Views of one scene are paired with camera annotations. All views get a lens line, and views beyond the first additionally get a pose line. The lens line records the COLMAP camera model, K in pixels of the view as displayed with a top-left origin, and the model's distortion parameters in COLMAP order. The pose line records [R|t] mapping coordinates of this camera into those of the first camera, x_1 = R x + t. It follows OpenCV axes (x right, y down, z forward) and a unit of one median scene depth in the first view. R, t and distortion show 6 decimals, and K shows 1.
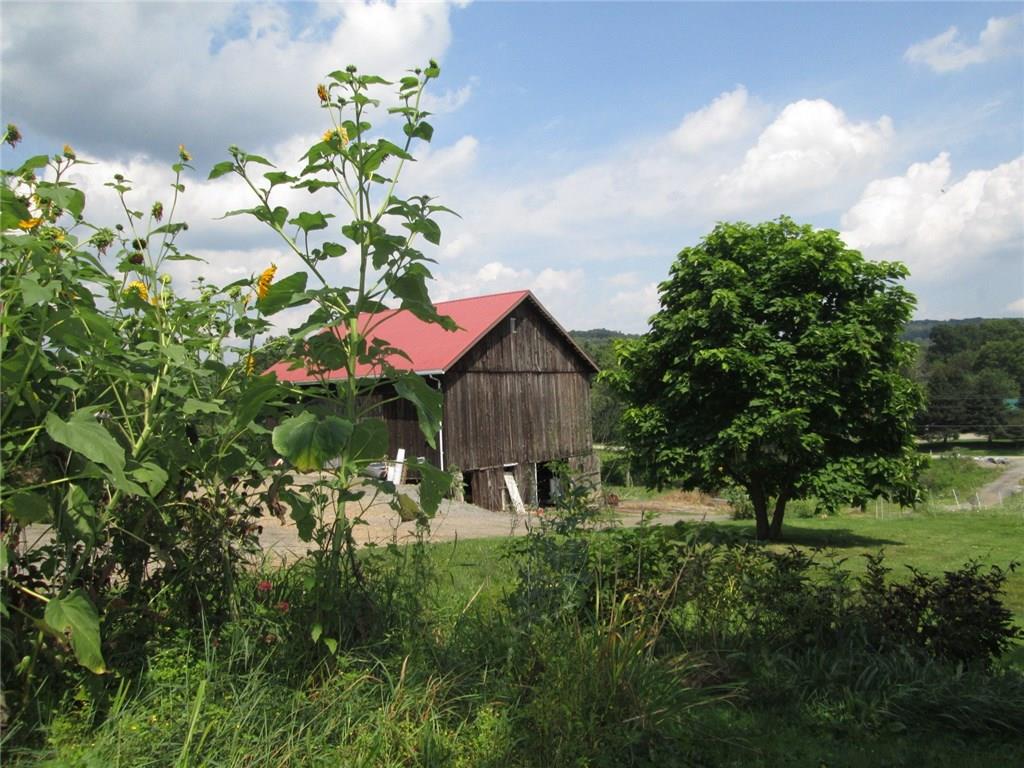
lens RADIAL K [[887.1, 0, 505.1], [0, 887.1, 388.5], [0, 0, 1]] dist [-0.015853, -0.008707]
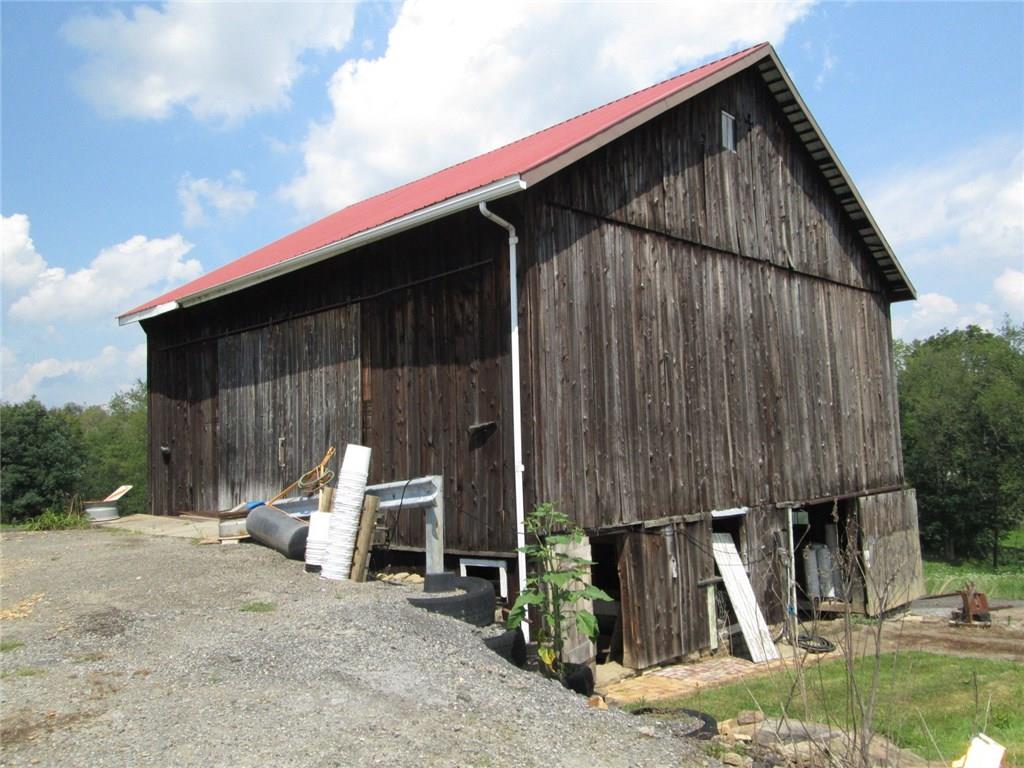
lens RADIAL K [[887.1, 0, 505.1], [0, 887.1, 388.5], [0, 0, 1]] dist [-0.015853, -0.008707]
pose [[0.988776, -0.003944, -0.149354, -0.029296], [-0.003690, 0.998702, -0.050800, 0.056179], [0.149360, 0.050781, 0.987478, 0.649242]]
